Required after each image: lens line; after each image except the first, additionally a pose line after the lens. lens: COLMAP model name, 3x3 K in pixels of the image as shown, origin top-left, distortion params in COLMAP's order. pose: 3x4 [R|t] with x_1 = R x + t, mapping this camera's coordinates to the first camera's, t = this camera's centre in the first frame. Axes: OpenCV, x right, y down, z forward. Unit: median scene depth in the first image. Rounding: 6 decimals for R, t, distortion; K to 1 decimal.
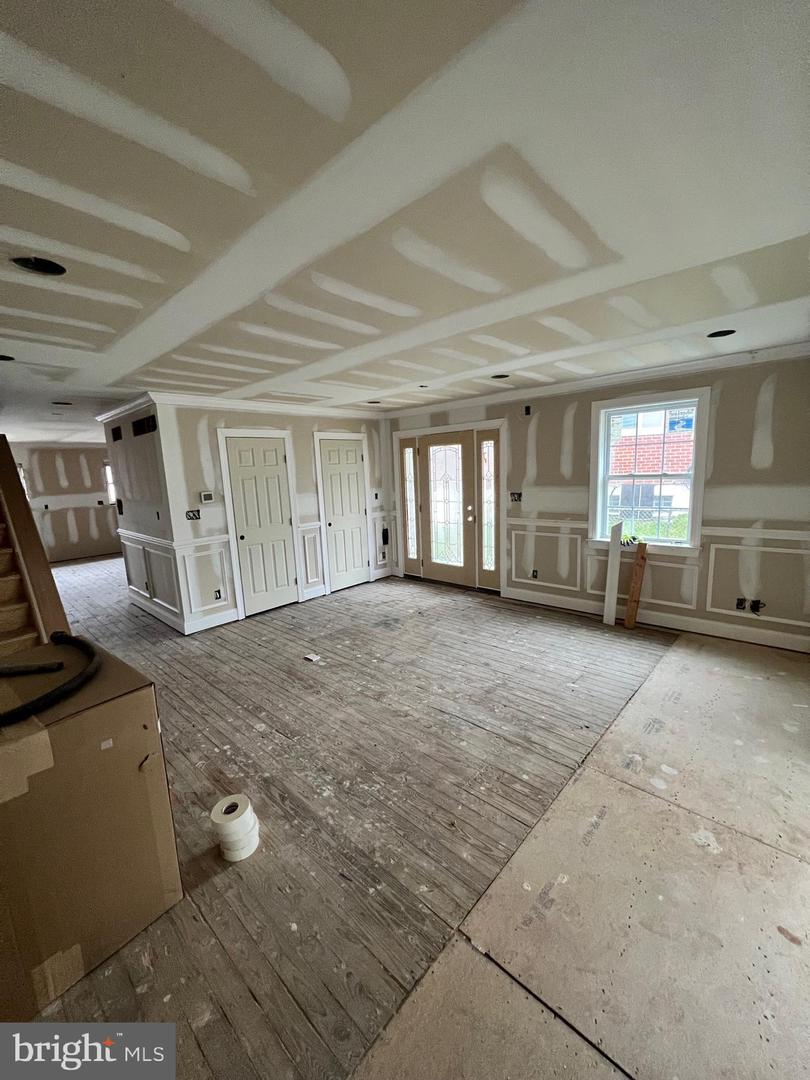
lens RADIAL K [[434.0, 0, 410.2], [0, 434.0, 539.3], [0, 0, 1]] dist [0.002299, 0.000036]
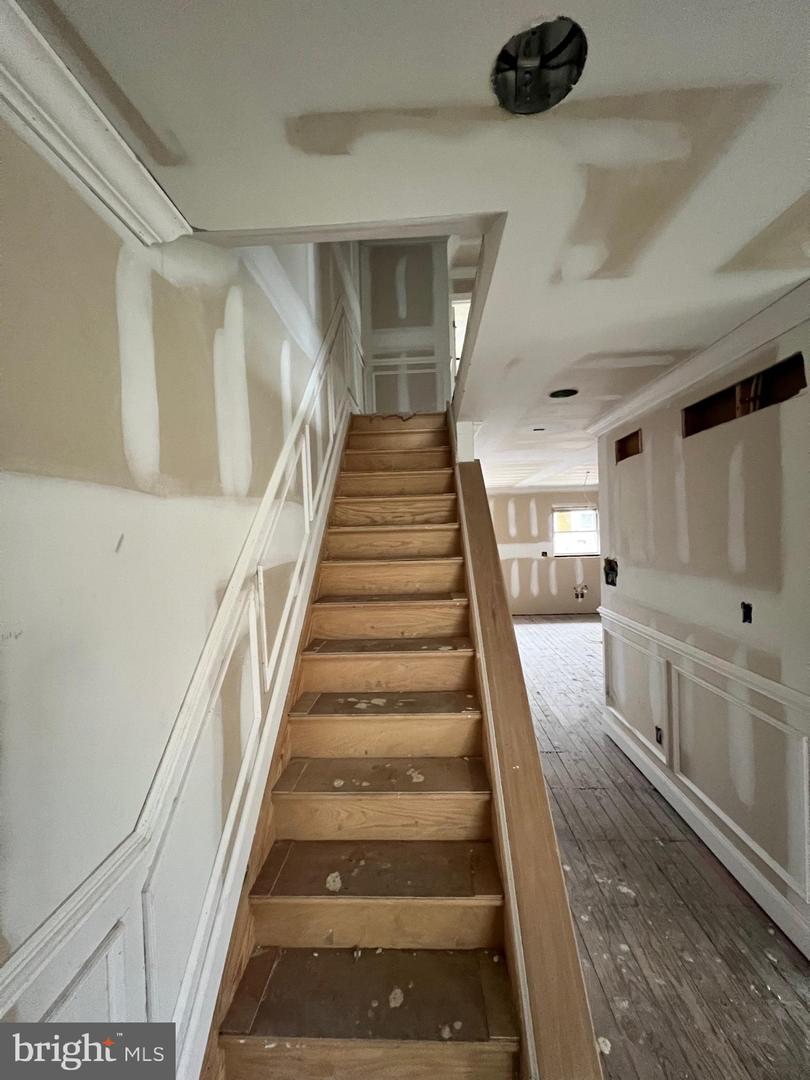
lens RADIAL K [[432.8, 0, 407.7], [0, 432.8, 537.3], [0, 0, 1]] dist [0.000091, -0.000013]
pose [[0.643910, 0.026064, -0.764657, -0.383710], [-0.118503, 0.990756, -0.066020, -0.046814], [0.755868, 0.133126, 0.641047, 0.395752]]
